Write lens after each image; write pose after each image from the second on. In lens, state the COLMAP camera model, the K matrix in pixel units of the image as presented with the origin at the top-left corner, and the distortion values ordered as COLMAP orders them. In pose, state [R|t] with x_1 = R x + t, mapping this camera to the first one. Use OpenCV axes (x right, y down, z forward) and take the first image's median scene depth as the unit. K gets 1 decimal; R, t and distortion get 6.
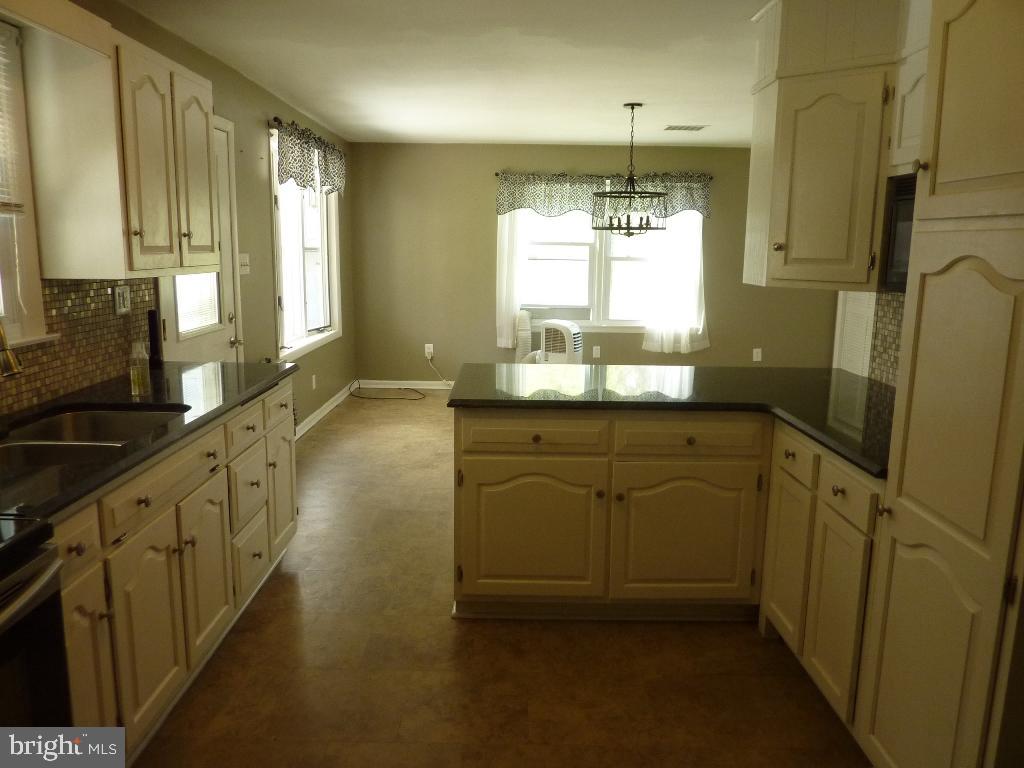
lens RADIAL K [[771.6, 0, 525.6], [0, 771.6, 383.8], [0, 0, 1]] dist [-0.021012, -0.006843]
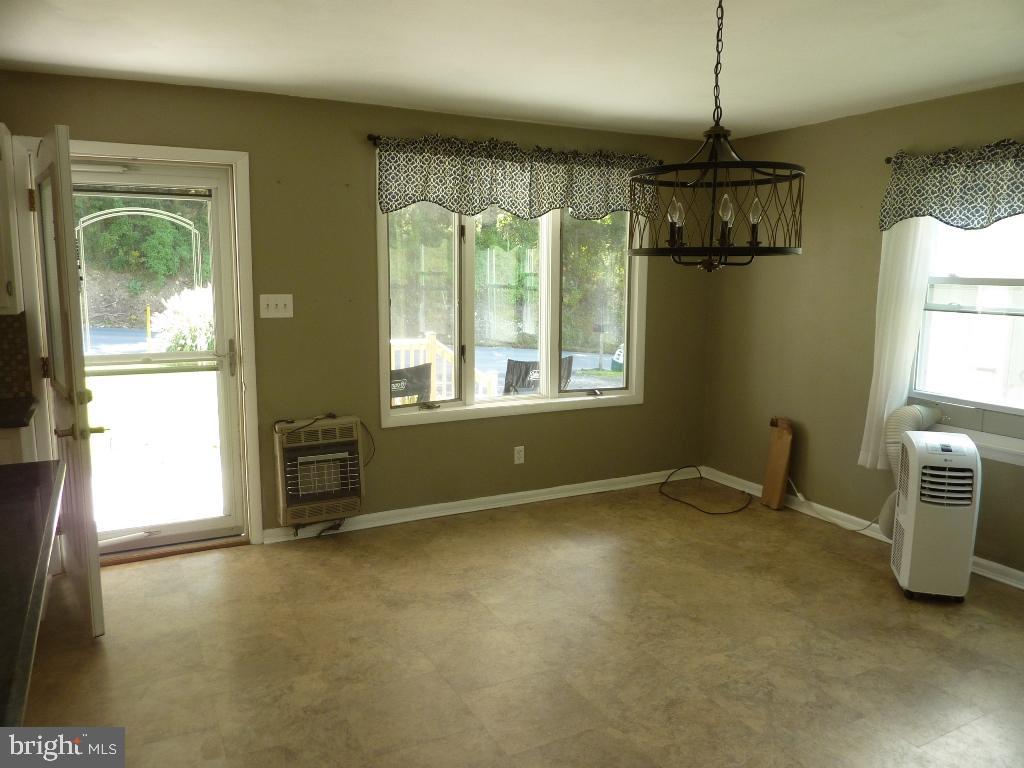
lens RADIAL K [[787.5, 0, 512.0], [0, 787.5, 384.0], [0, 0, 1]] dist [-0.011564, -0.005092]
pose [[0.466244, 0.117013, -0.876883, 0.361997], [-0.154158, 0.986795, 0.049713, -0.096385], [0.871121, 0.112001, 0.478126, 0.505739]]
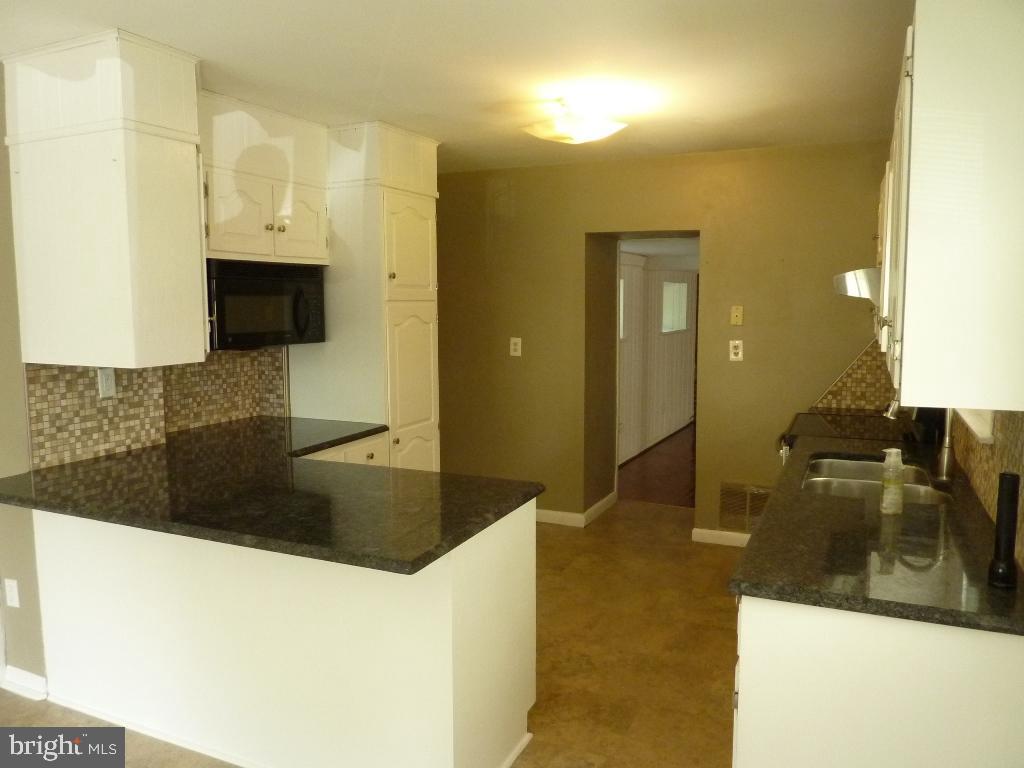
lens RADIAL K [[787.5, 0, 512.0], [0, 787.5, 384.0], [0, 0, 1]] dist [-0.011564, -0.005092]
pose [[-0.913667, -0.062514, 0.401627, -0.170821], [0.058122, 0.957854, 0.281313, -0.144187], [-0.402286, 0.280369, -0.871527, 0.703496]]
